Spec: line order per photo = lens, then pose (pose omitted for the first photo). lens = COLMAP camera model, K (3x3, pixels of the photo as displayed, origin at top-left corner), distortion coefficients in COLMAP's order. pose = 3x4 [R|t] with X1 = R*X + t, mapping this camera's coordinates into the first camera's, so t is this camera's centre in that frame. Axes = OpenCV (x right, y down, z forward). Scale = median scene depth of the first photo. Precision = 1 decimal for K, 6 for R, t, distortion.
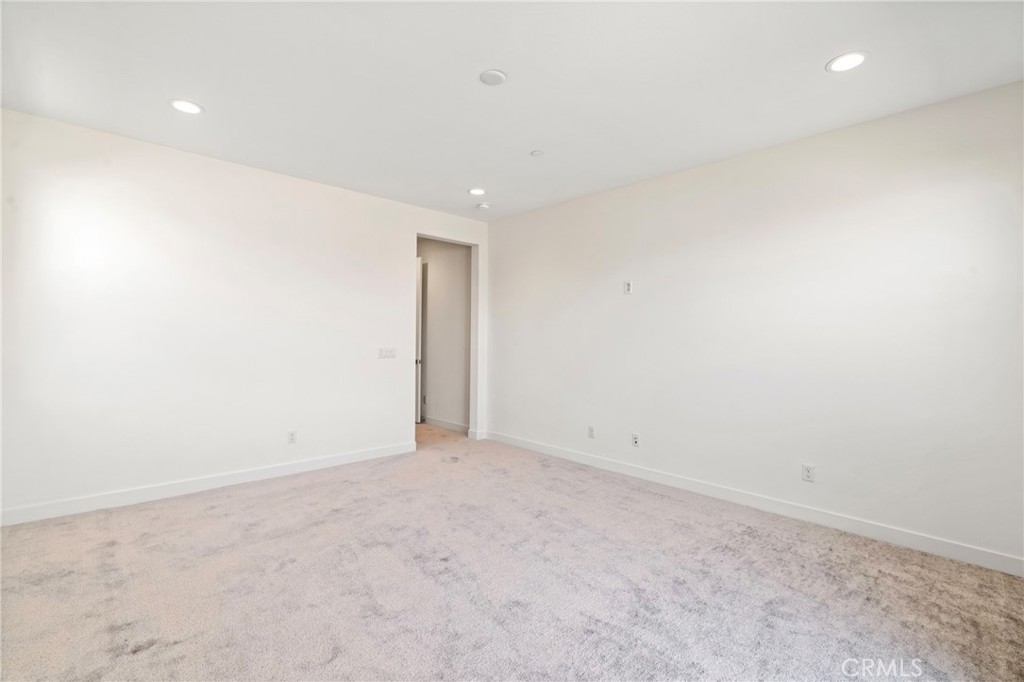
lens RADIAL K [[471.0, 0, 509.8], [0, 471.0, 338.7], [0, 0, 1]] dist [-0.002434, 0.000268]
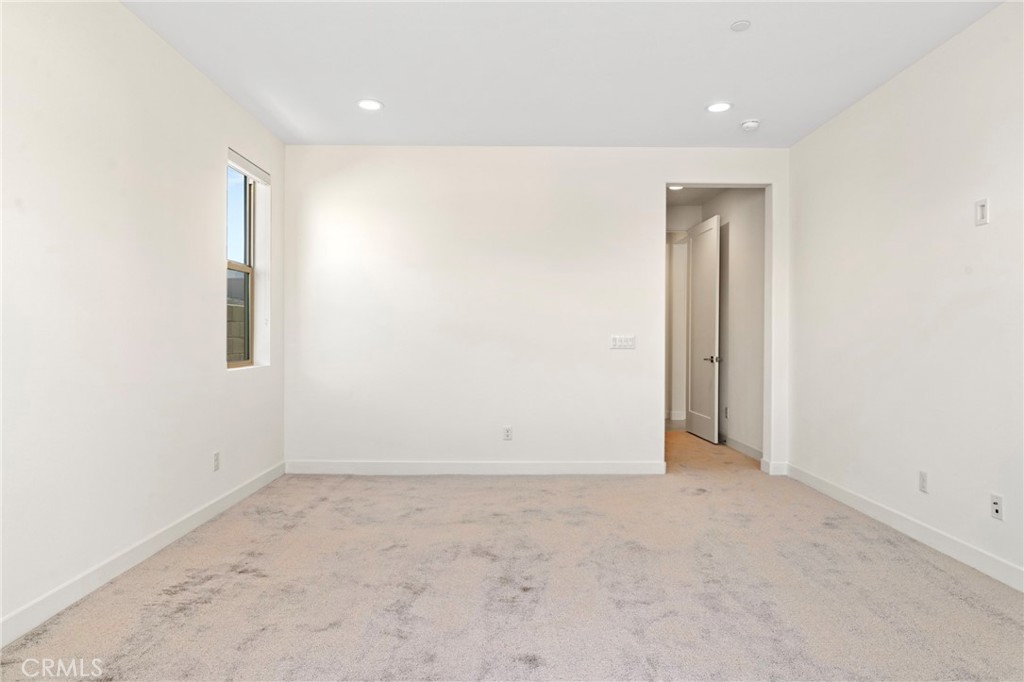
lens RADIAL K [[609.3, 0, 510.1], [0, 609.3, 343.9], [0, 0, 1]] dist [0.000786, -0.000766]
pose [[0.720835, -0.003872, -0.693096, 0.322080], [0.004492, 0.999989, -0.000915, 0.033561], [0.693092, -0.002454, 0.720845, 0.142715]]
